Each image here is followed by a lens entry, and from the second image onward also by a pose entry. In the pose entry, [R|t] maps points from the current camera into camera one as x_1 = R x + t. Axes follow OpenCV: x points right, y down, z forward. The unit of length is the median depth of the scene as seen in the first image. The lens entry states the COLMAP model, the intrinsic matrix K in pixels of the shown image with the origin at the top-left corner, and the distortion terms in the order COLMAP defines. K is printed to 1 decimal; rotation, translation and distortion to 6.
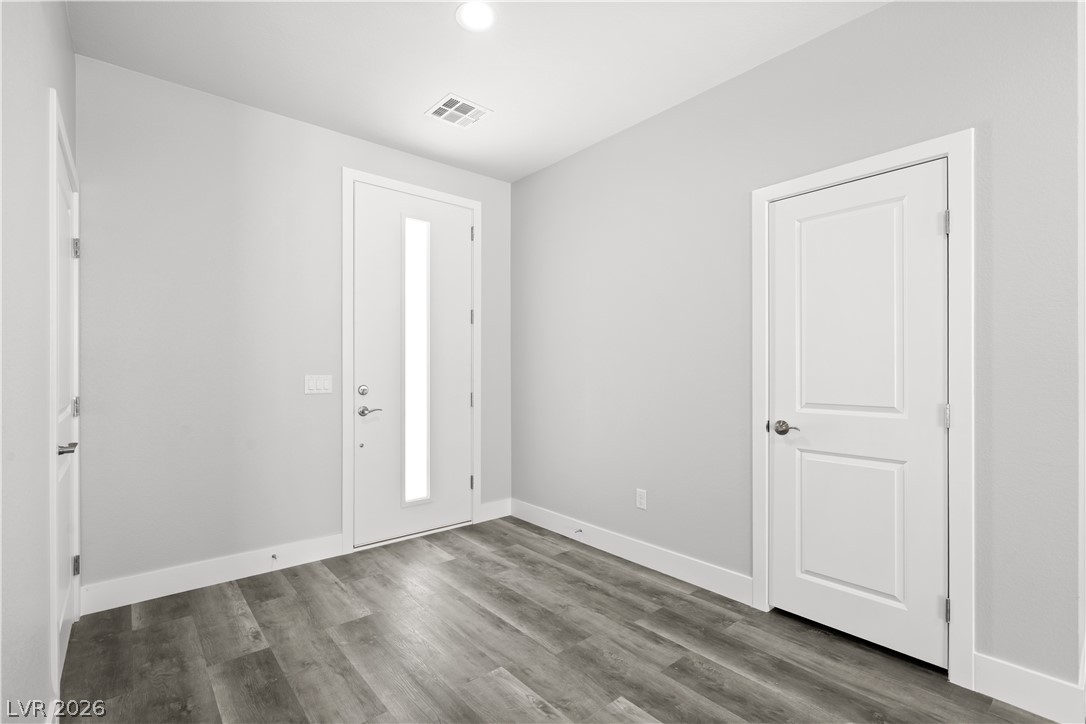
lens RADIAL K [[491.5, 0, 543.3], [0, 491.5, 368.2], [0, 0, 1]] dist [-0.004089, 0.001583]
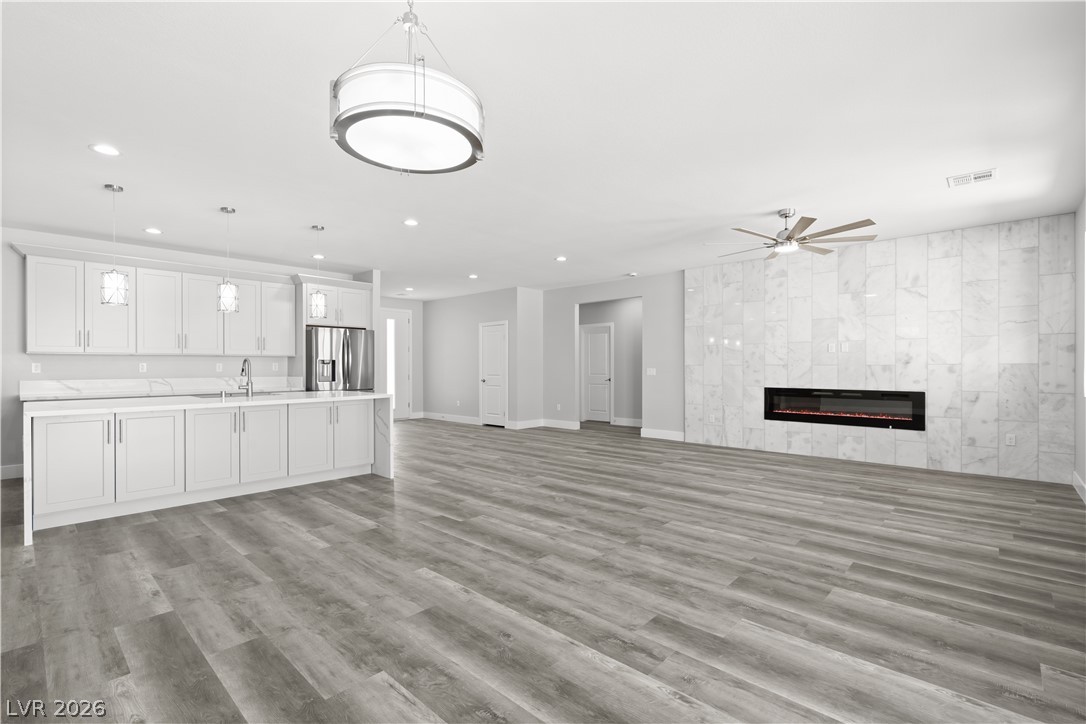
lens RADIAL K [[491.5, 0, 543.1], [0, 491.5, 365.0], [0, 0, 1]] dist [-0.004089, 0.001583]
pose [[0.994654, -0.007706, 0.102975, 0.414408], [0.008072, 0.999962, -0.003143, 0.005897], [-0.102947, 0.003958, 0.994679, -2.385247]]
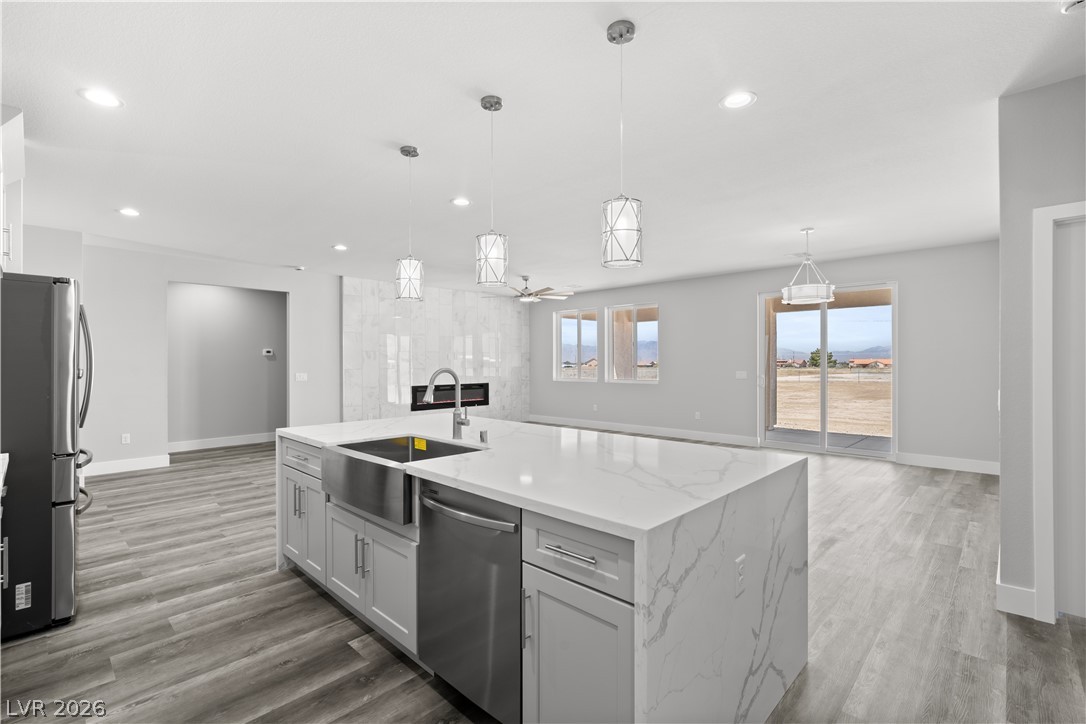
lens RADIAL K [[491.5, 0, 545.3], [0, 491.5, 360.1], [0, 0, 1]] dist [-0.004089, 0.001583]
pose [[-0.095624, -0.001985, 0.995416, -1.177355], [0.003181, 0.999992, 0.002300, -0.043370], [-0.995412, 0.003387, -0.095617, -0.849241]]
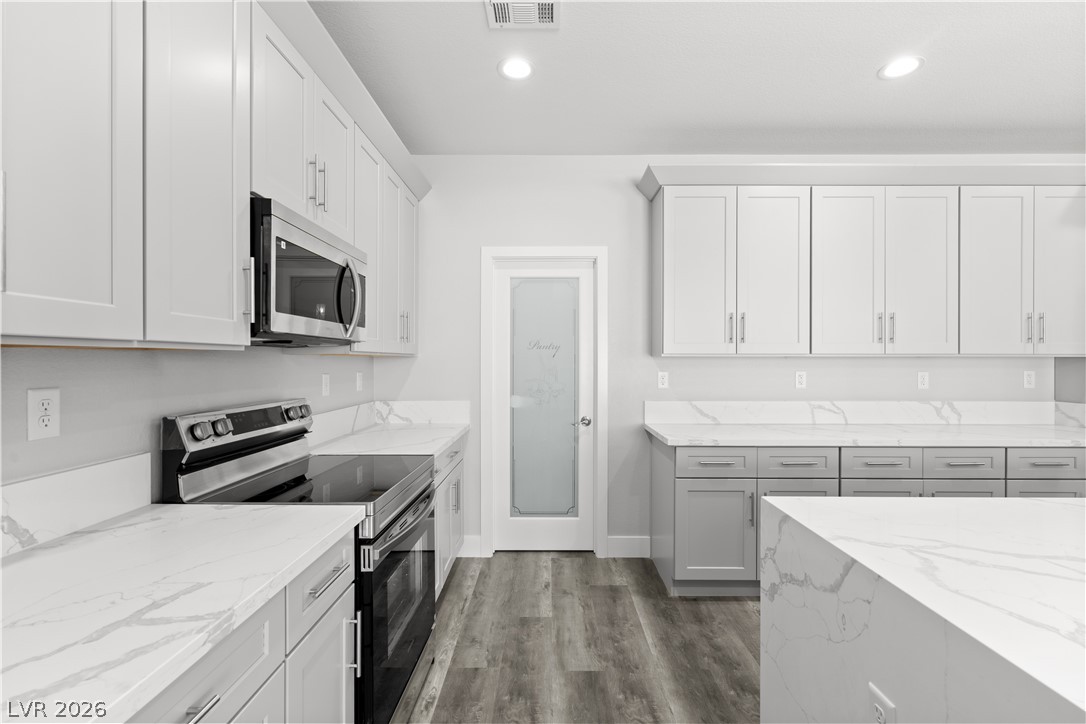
lens RADIAL K [[491.5, 0, 548.4], [0, 491.5, 359.4], [0, 0, 1]] dist [-0.004089, 0.001583]
pose [[0.755578, -0.004809, -0.655042, -0.660136], [0.002059, 0.999986, -0.004966, -0.041852], [0.655056, 0.002404, 0.755577, -1.456385]]
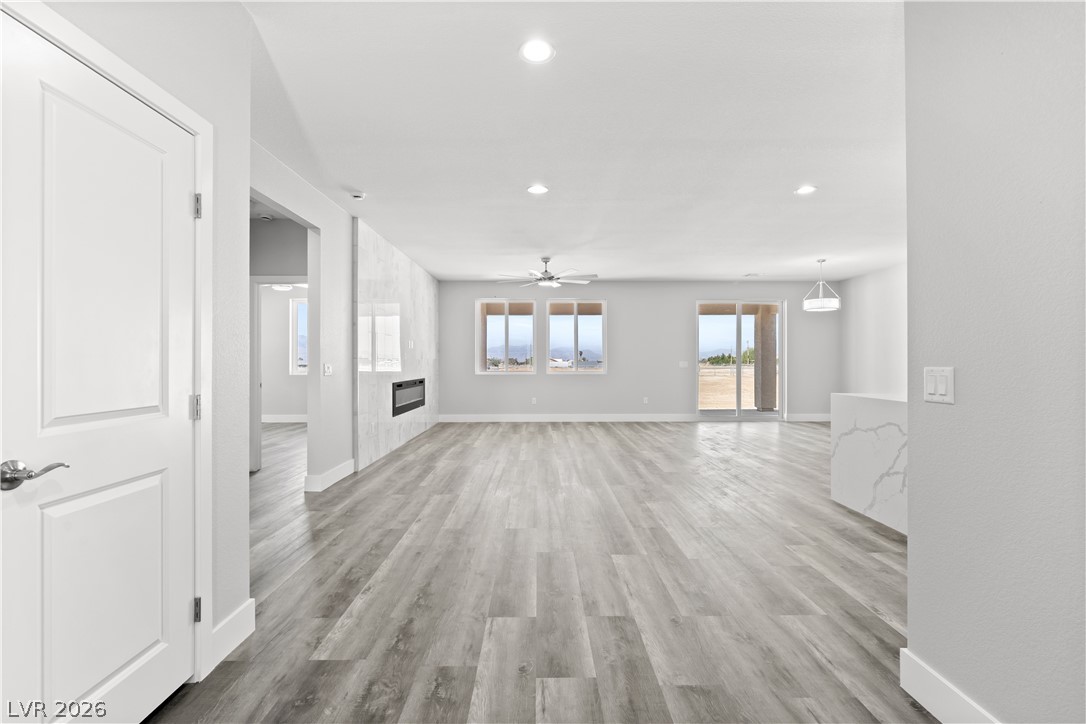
lens RADIAL K [[491.5, 0, 541.2], [0, 491.5, 365.6], [0, 0, 1]] dist [-0.004089, 0.001583]
pose [[-0.761204, -0.010574, 0.648426, -0.165205], [-0.002168, 0.999903, 0.013761, 0.003931], [-0.648509, 0.009069, -0.761153, 0.752820]]
